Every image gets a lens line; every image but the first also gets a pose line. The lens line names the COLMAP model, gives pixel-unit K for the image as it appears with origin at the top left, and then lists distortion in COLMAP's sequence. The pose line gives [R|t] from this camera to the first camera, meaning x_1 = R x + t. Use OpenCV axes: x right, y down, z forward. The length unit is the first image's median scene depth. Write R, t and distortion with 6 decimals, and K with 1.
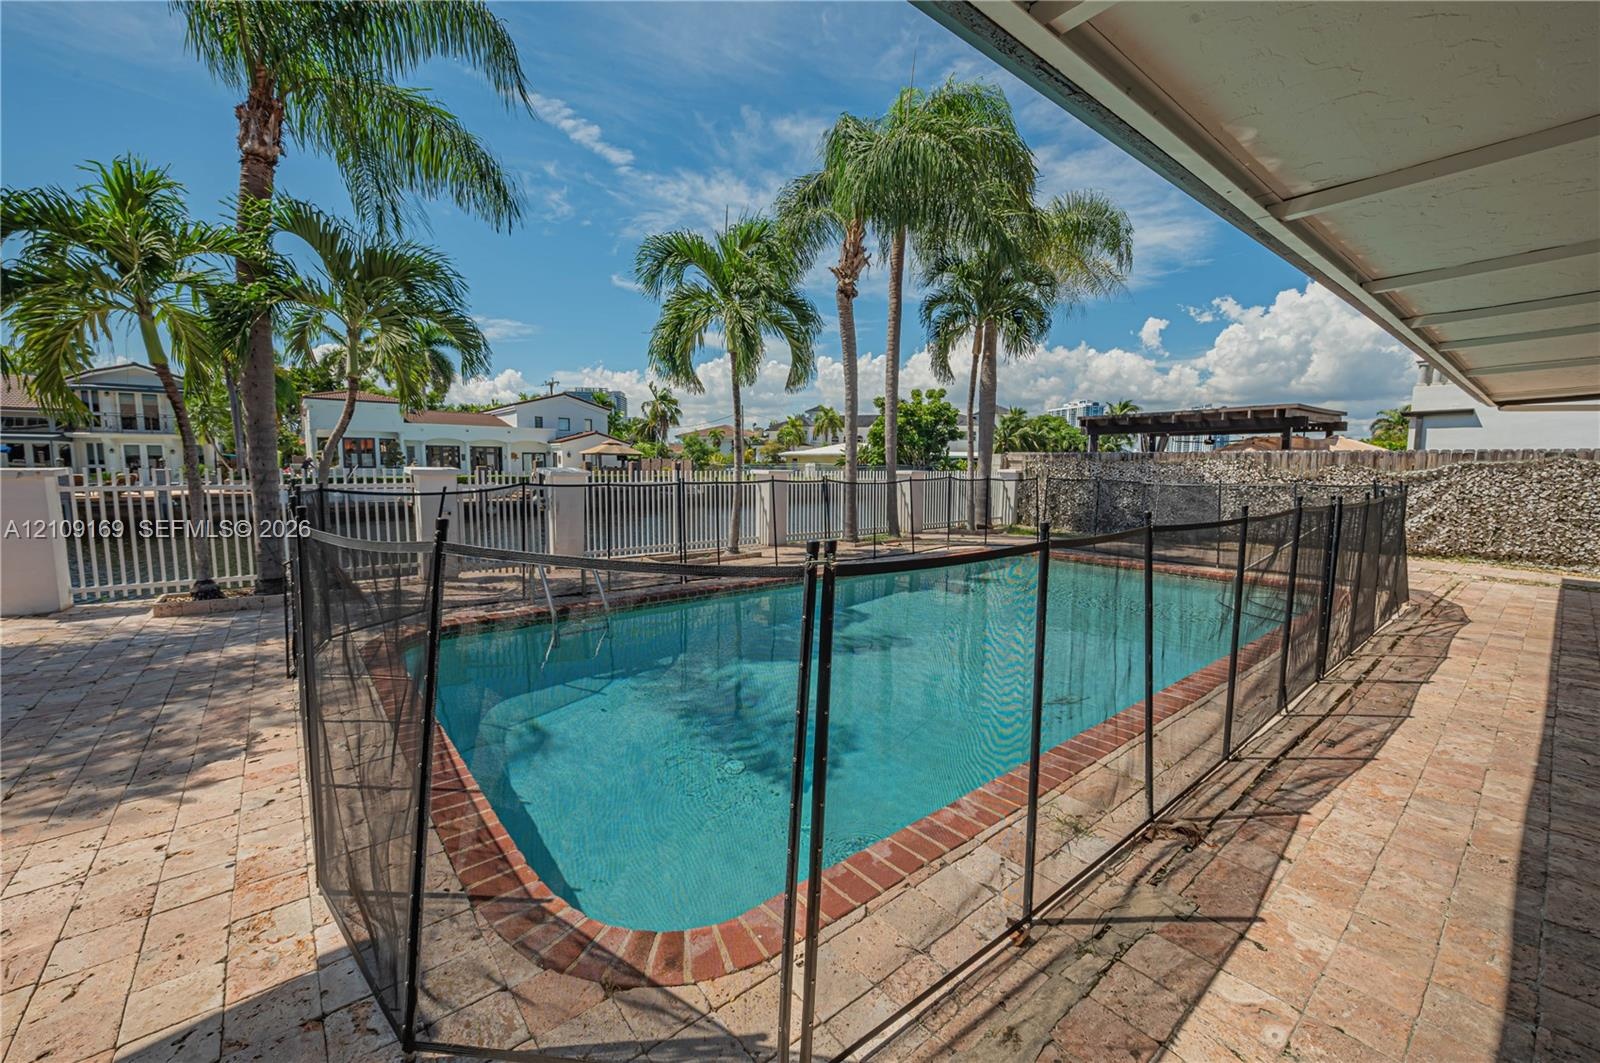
lens RADIAL K [[632.6, 0, 800.4], [0, 632.6, 529.5], [0, 0, 1]] dist [-0.000971, -0.003444]
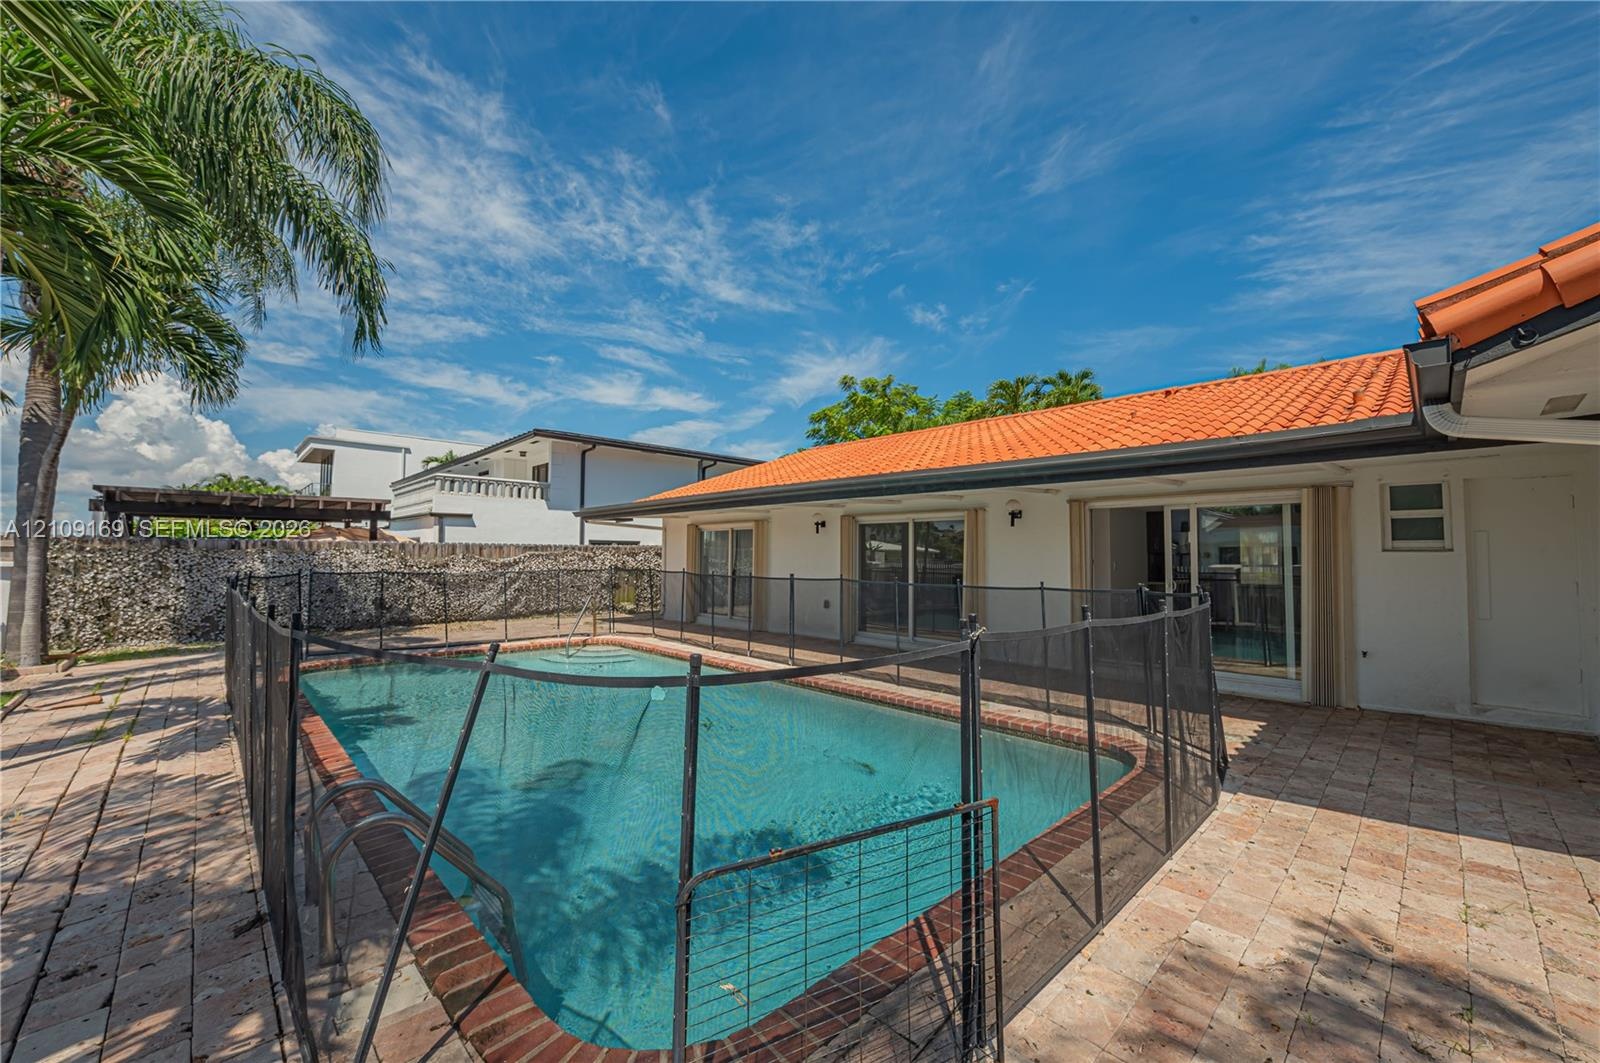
lens RADIAL K [[632.6, 0, 800.4], [0, 632.6, 529.5], [0, 0, 1]] dist [-0.000971, -0.003444]
pose [[-0.077470, 0.035091, 0.996377, -0.498267], [0.096904, 0.994914, -0.027505, -0.054516], [-0.992274, 0.094423, -0.080477, 0.450045]]
